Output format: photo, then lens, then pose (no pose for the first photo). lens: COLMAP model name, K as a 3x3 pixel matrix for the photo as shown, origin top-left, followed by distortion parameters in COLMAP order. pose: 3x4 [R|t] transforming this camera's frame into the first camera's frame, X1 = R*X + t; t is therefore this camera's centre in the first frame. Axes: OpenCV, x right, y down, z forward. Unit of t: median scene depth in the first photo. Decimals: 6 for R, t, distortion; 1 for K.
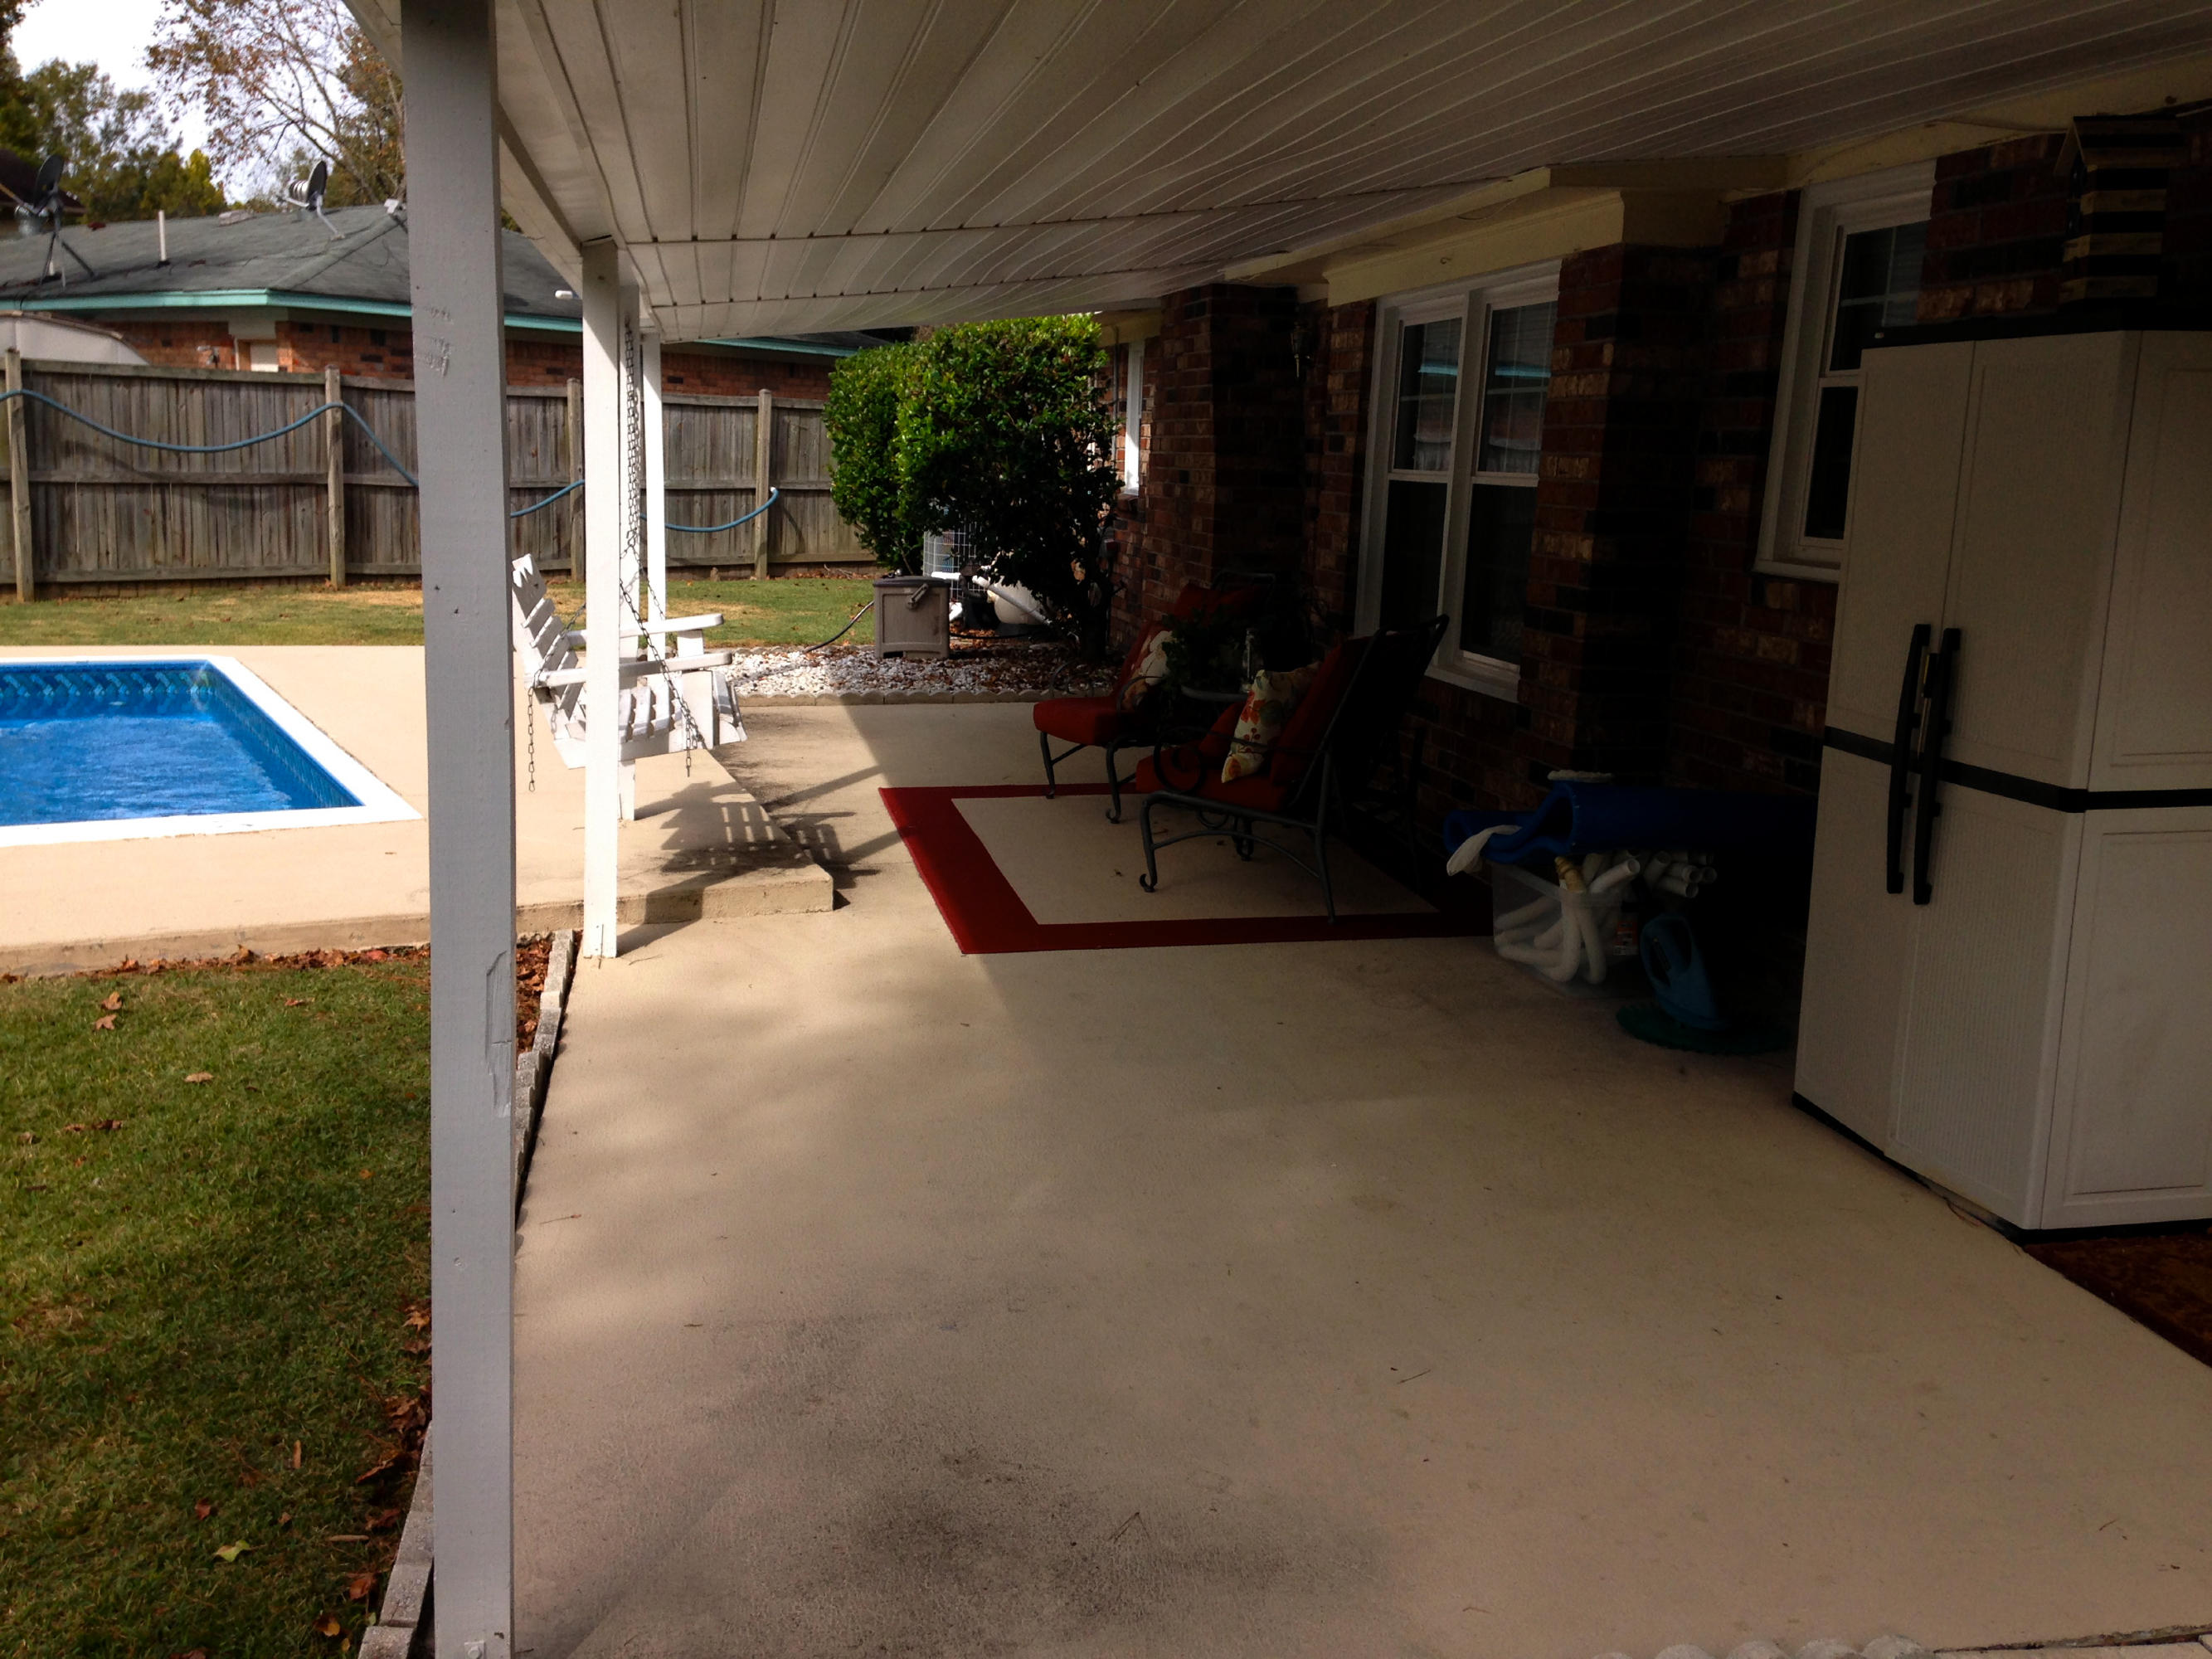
lens RADIAL K [[2017.6, 0, 1118.3], [0, 2017.6, 829.9], [0, 0, 1]] dist [0.183771, -0.270933]
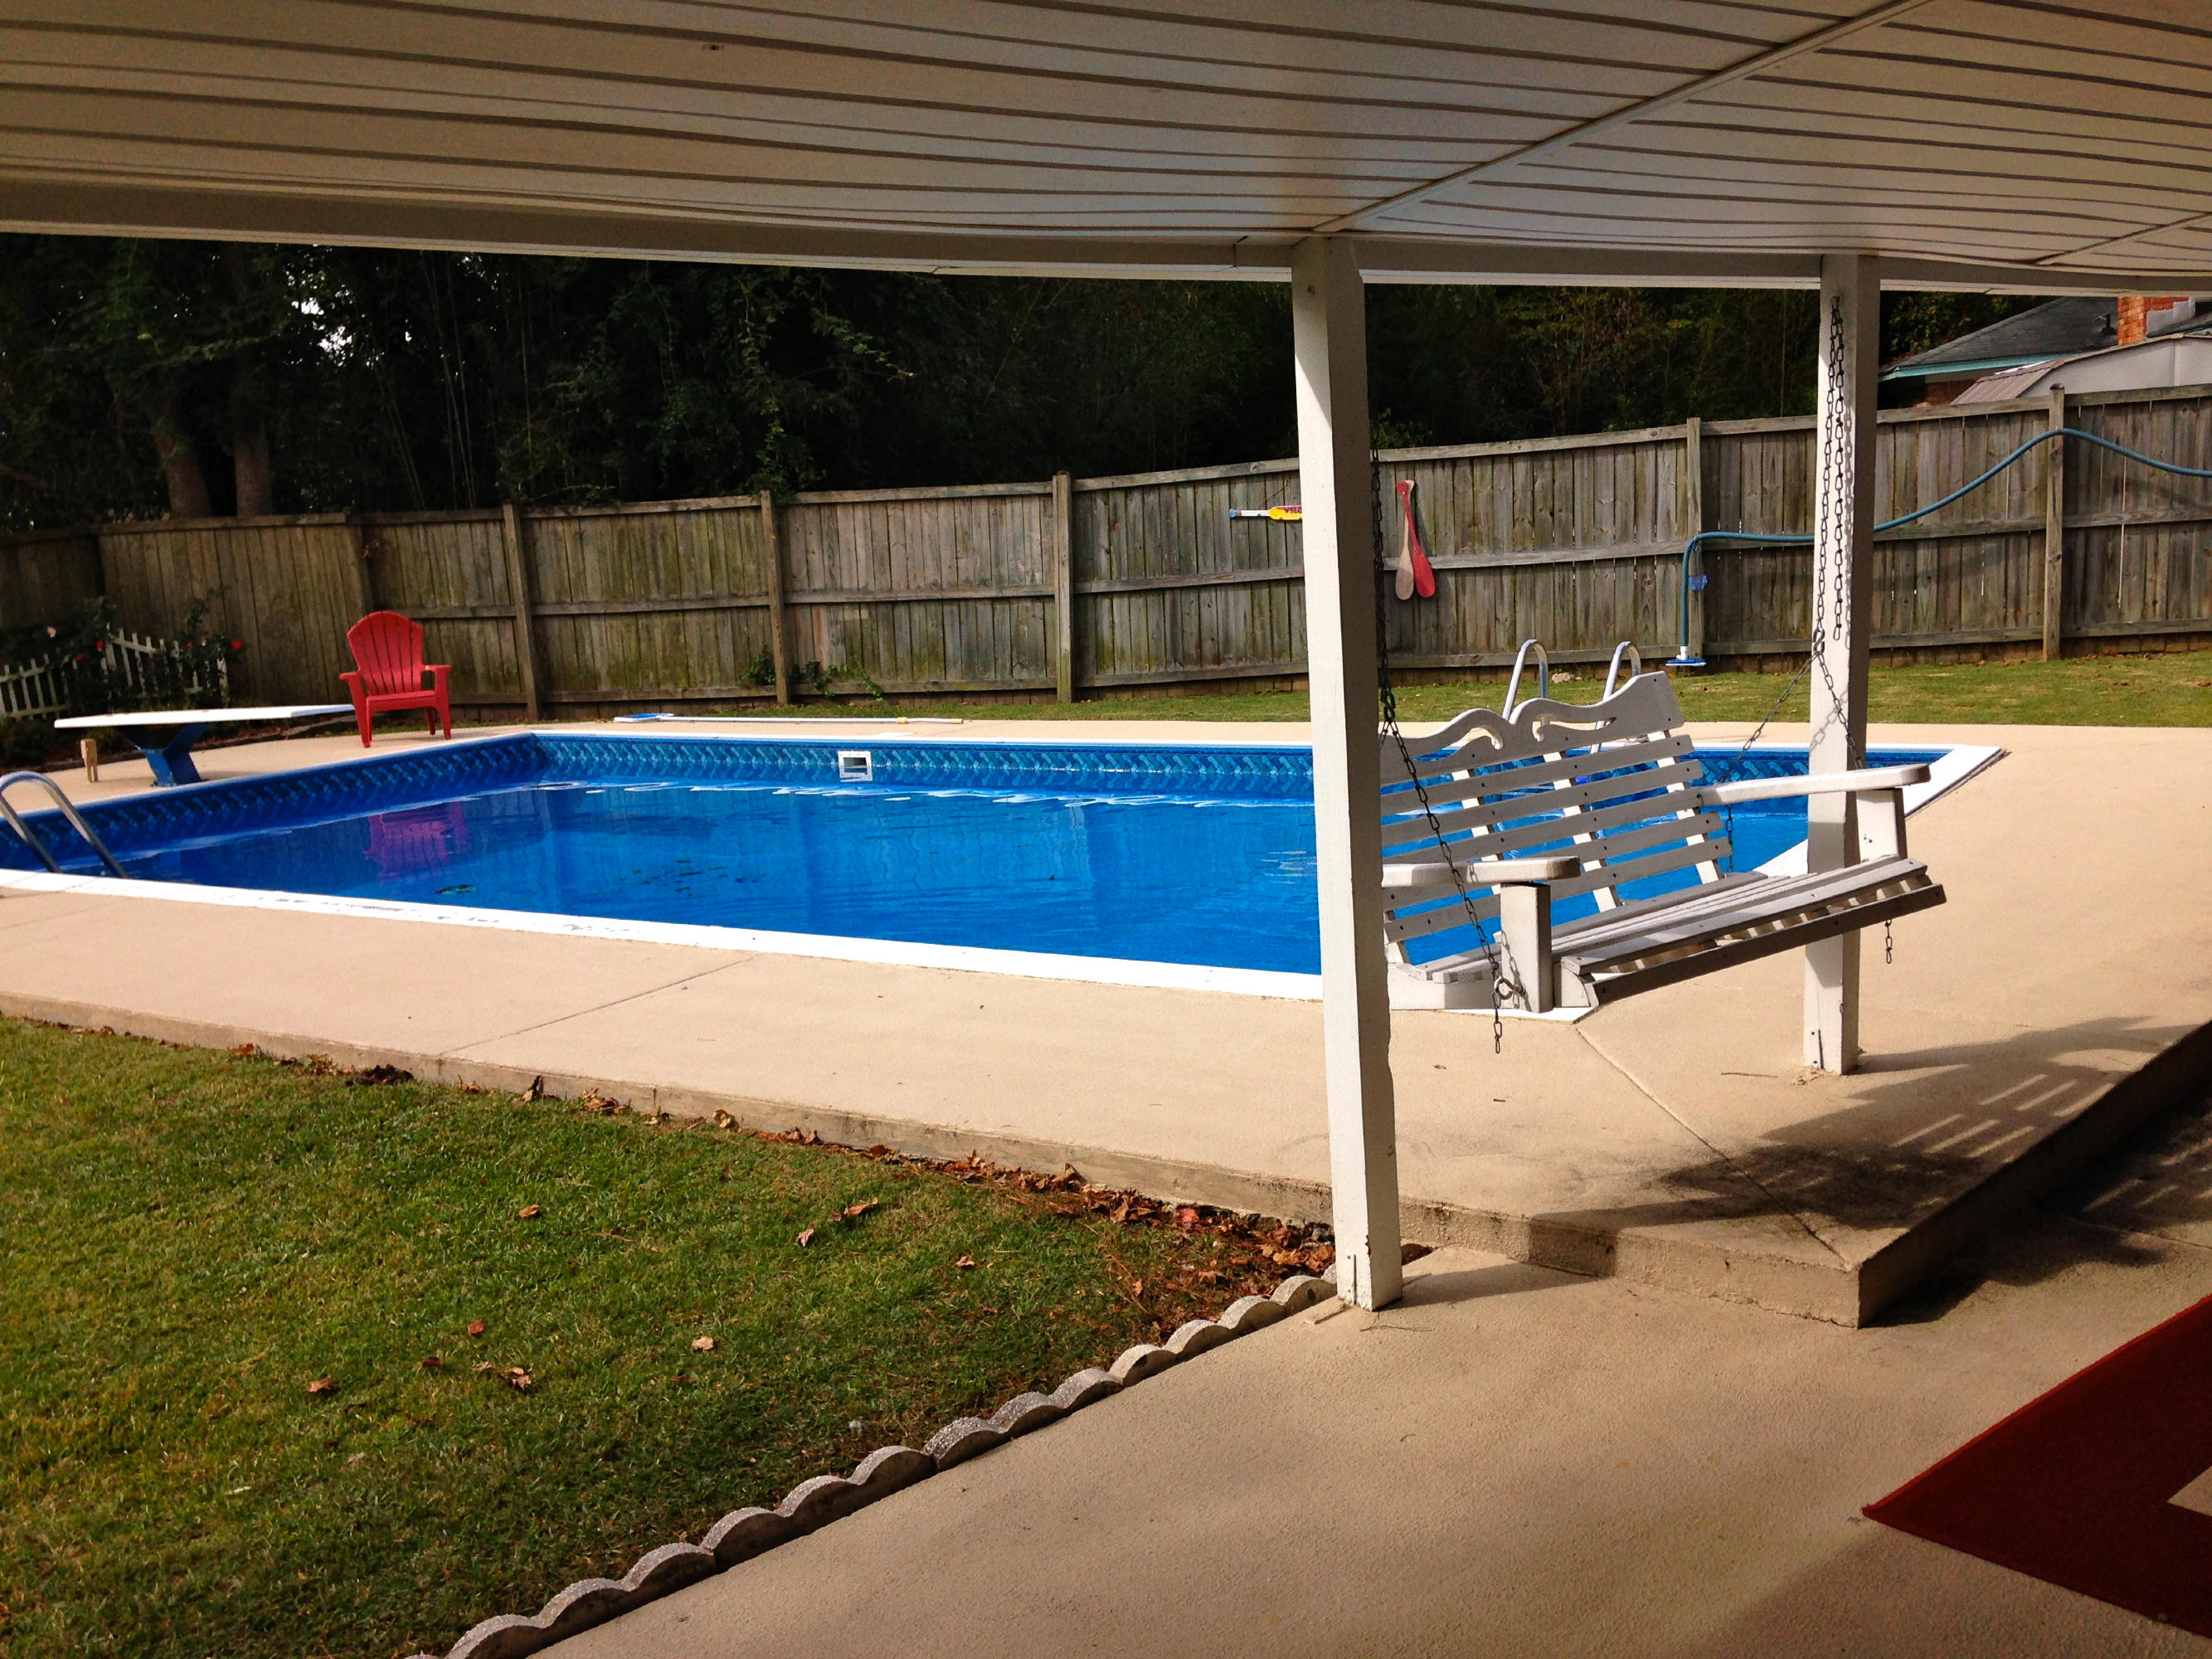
lens RADIAL K [[1980.3, 0, 1106.0], [0, 1980.3, 829.5], [0, 0, 1]] dist [0.172490, -0.241699]
pose [[0.441218, 0.079656, -0.893858, 0.098026], [-0.085054, 0.995281, 0.046711, -0.040306], [0.893360, 0.055417, 0.445910, 0.224677]]
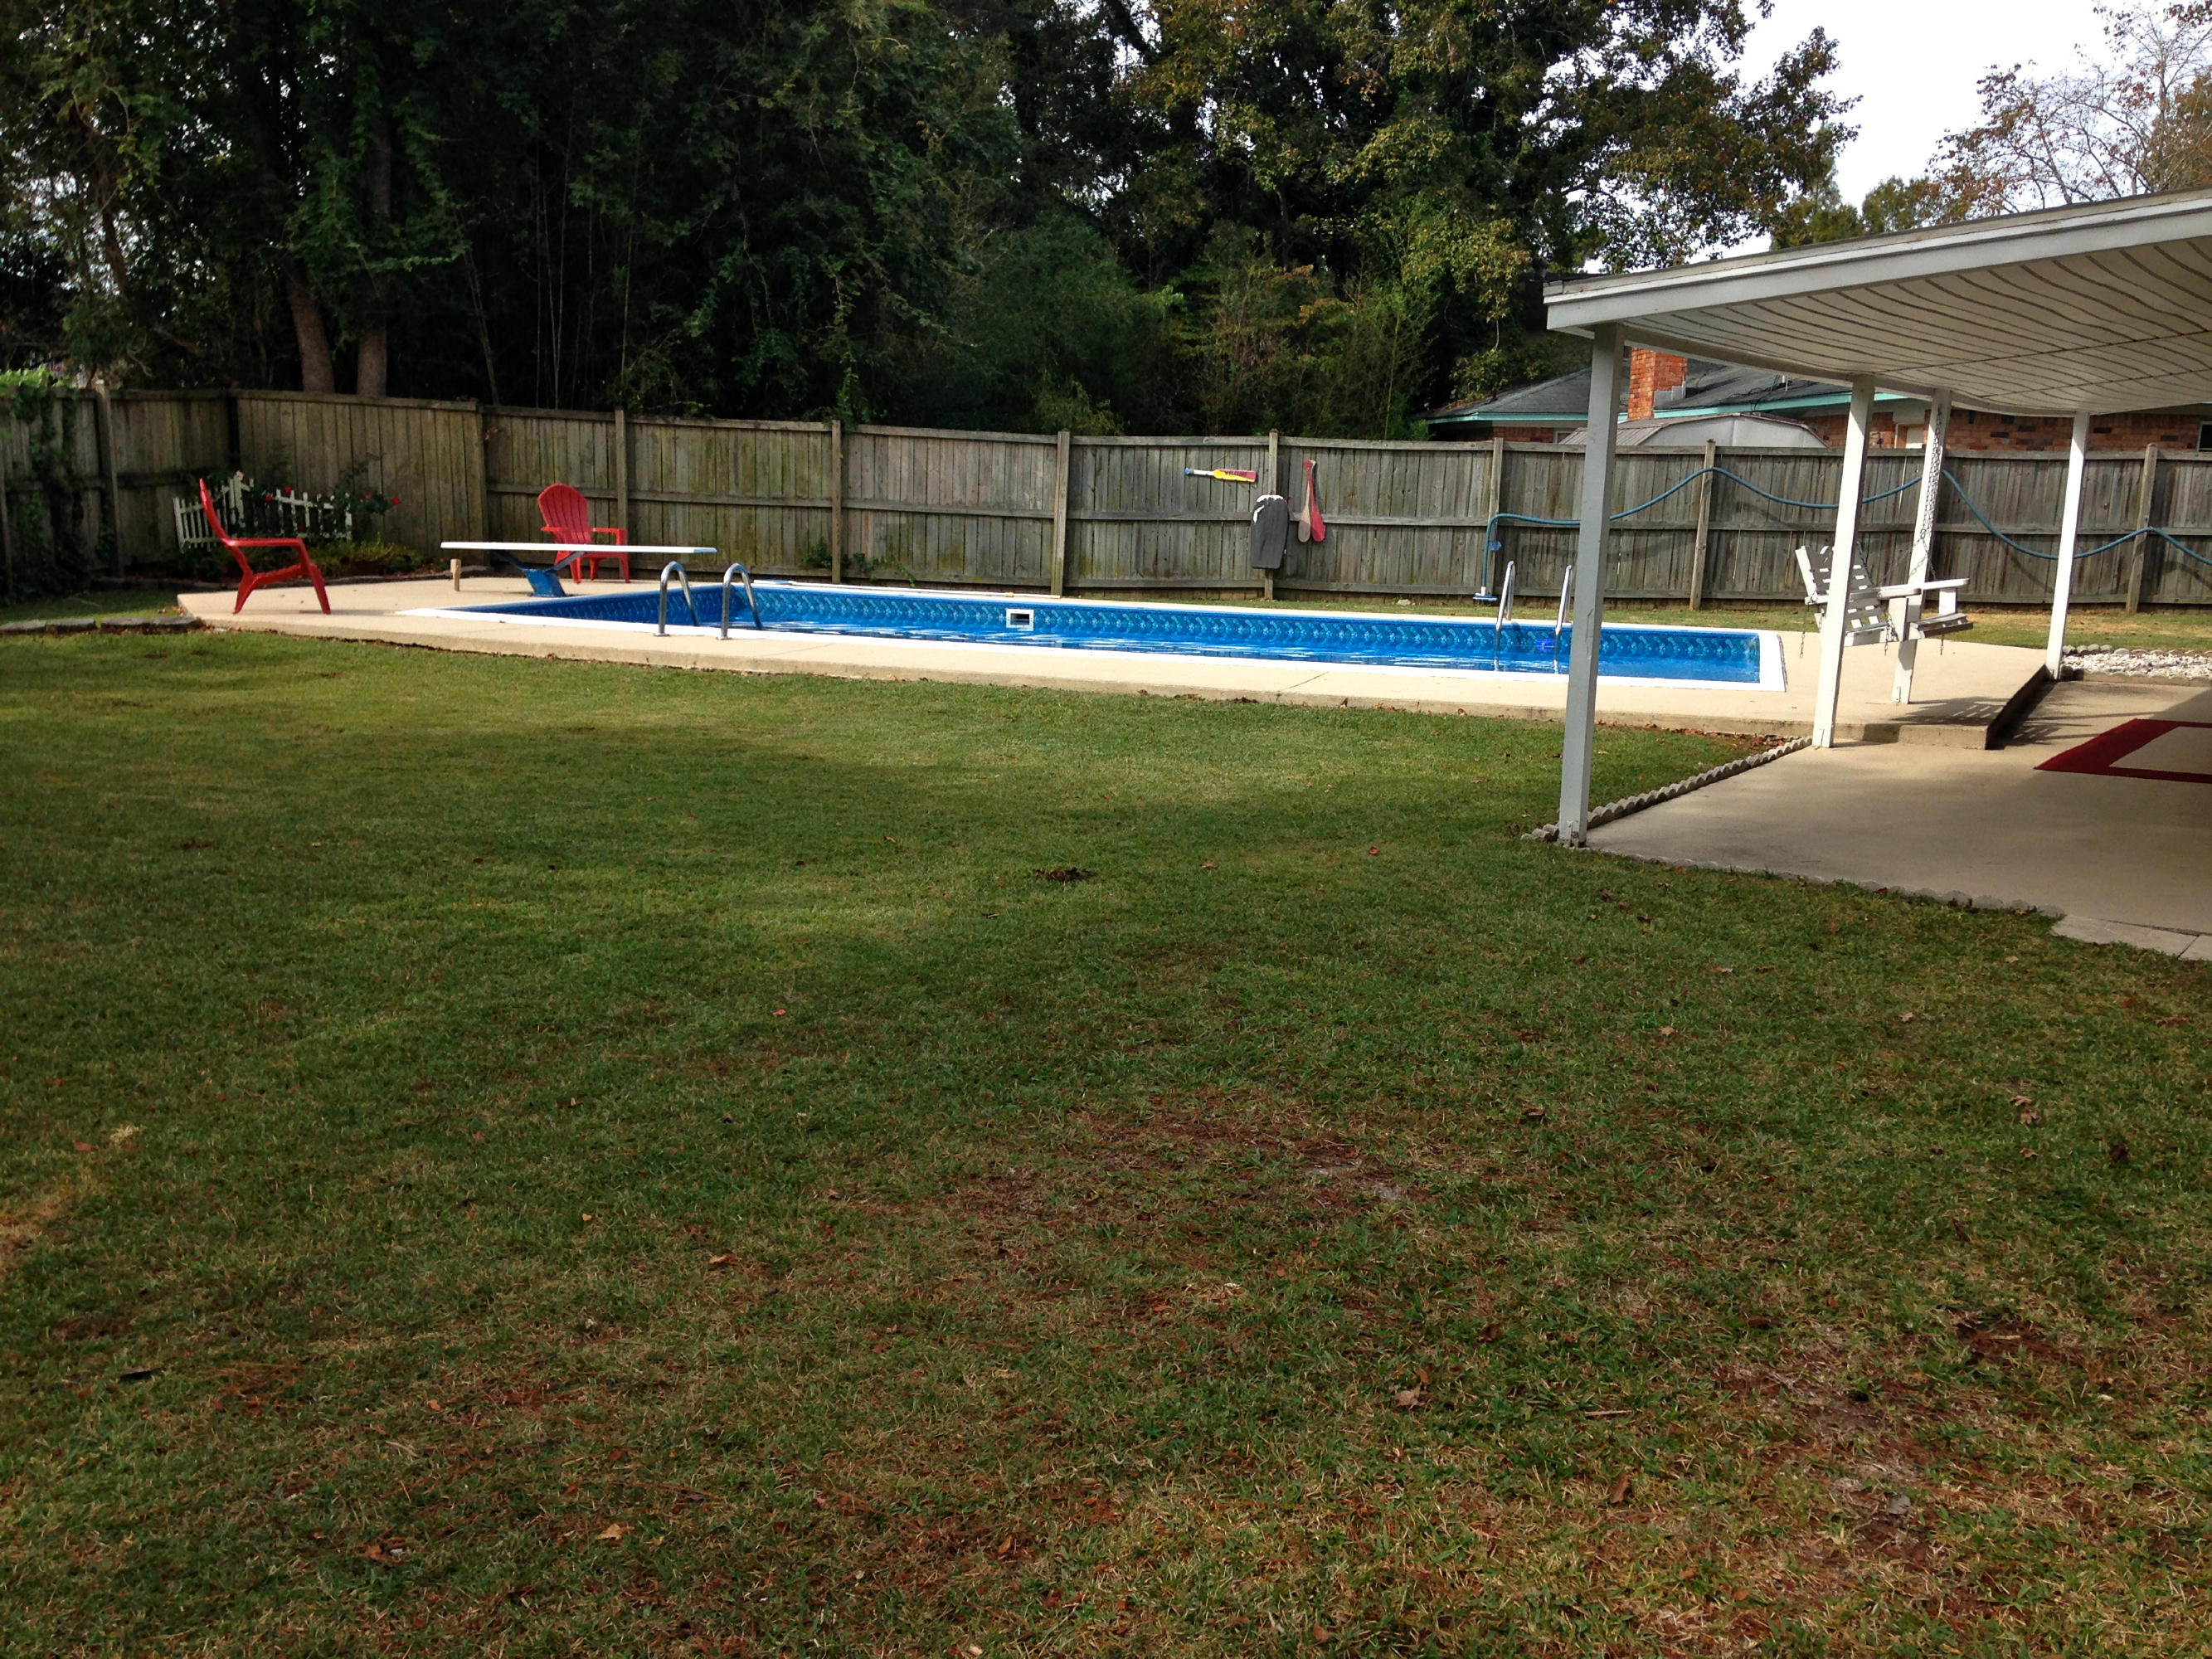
lens RADIAL K [[2017.6, 0, 1118.3], [0, 2017.6, 829.9], [0, 0, 1]] dist [0.183771, -0.270933]
pose [[0.689785, 0.110977, -0.715459, 0.245630], [-0.137755, 0.990248, 0.020790, 0.069390], [0.710789, 0.084217, 0.698346, -0.288958]]
